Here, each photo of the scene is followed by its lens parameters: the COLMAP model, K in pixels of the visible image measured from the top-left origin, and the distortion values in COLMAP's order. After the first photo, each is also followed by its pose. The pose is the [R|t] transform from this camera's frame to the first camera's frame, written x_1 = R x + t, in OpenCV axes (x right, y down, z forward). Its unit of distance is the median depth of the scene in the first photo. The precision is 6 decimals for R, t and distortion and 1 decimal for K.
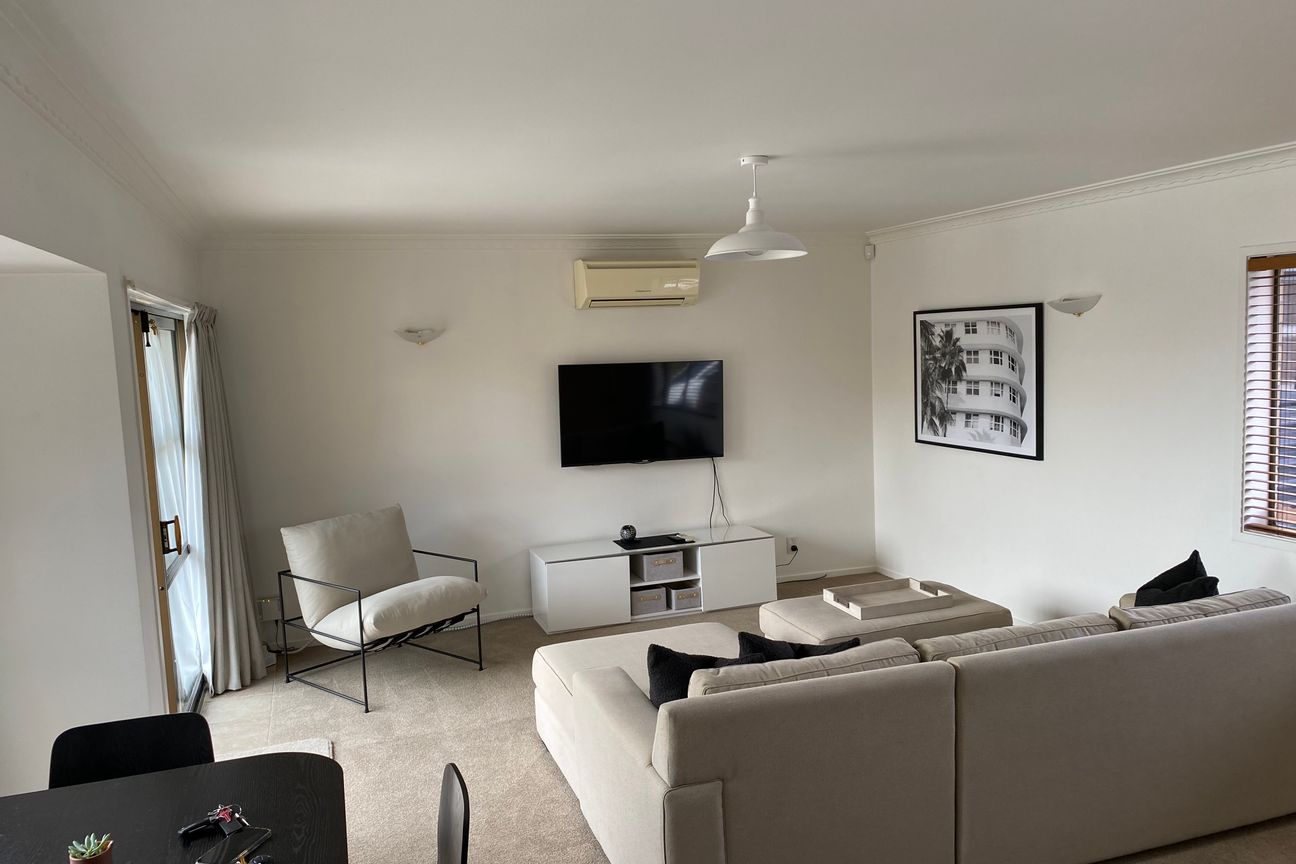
lens RADIAL K [[982.5, 0, 644.5], [0, 982.5, 434.0], [0, 0, 1]] dist [0.035218, -0.015142]
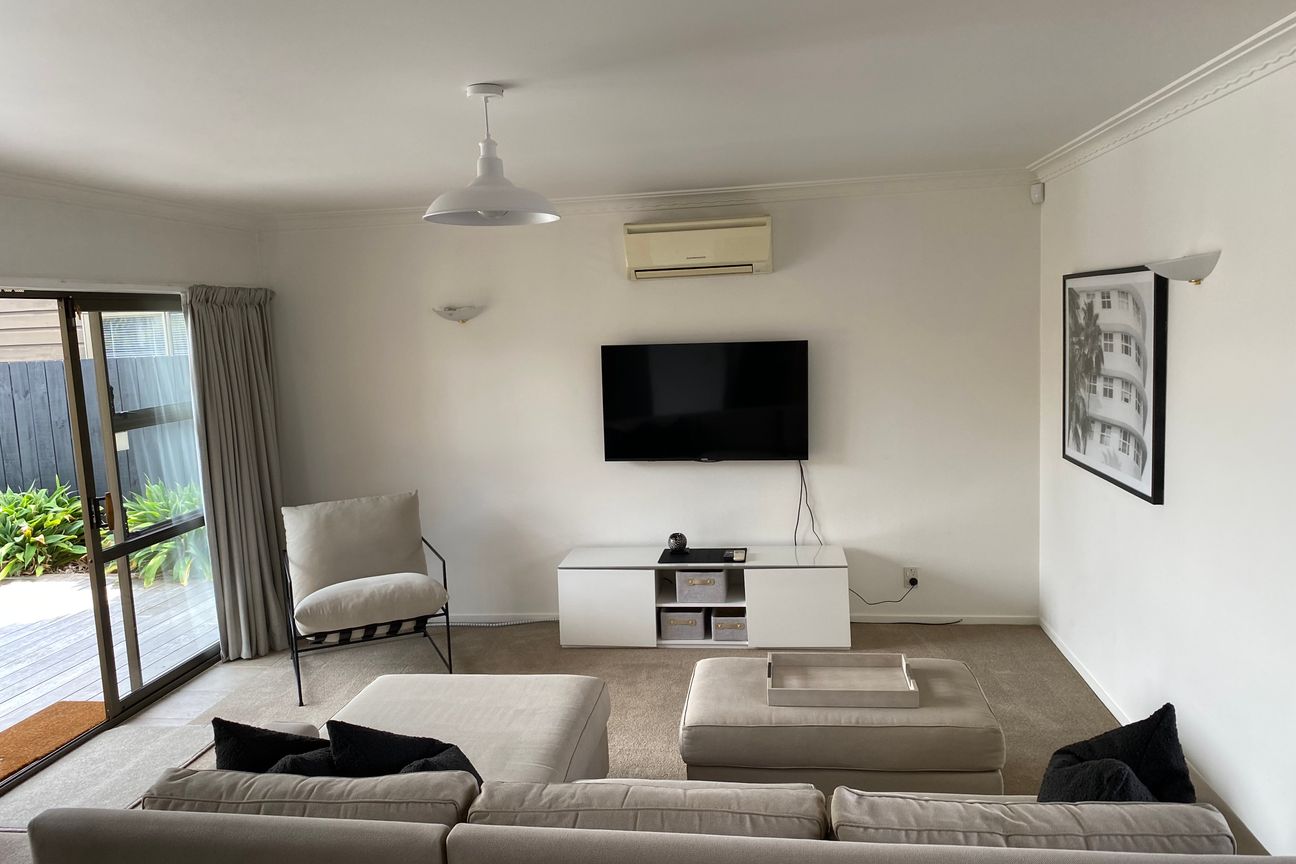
lens RADIAL K [[982.5, 0, 645.4], [0, 982.5, 431.8], [0, 0, 1]] dist [0.035218, -0.015142]
pose [[0.887780, 0.053274, -0.457174, 0.354676], [-0.035254, 0.998232, 0.047863, -0.036535], [0.458916, -0.026375, 0.888088, 0.234468]]
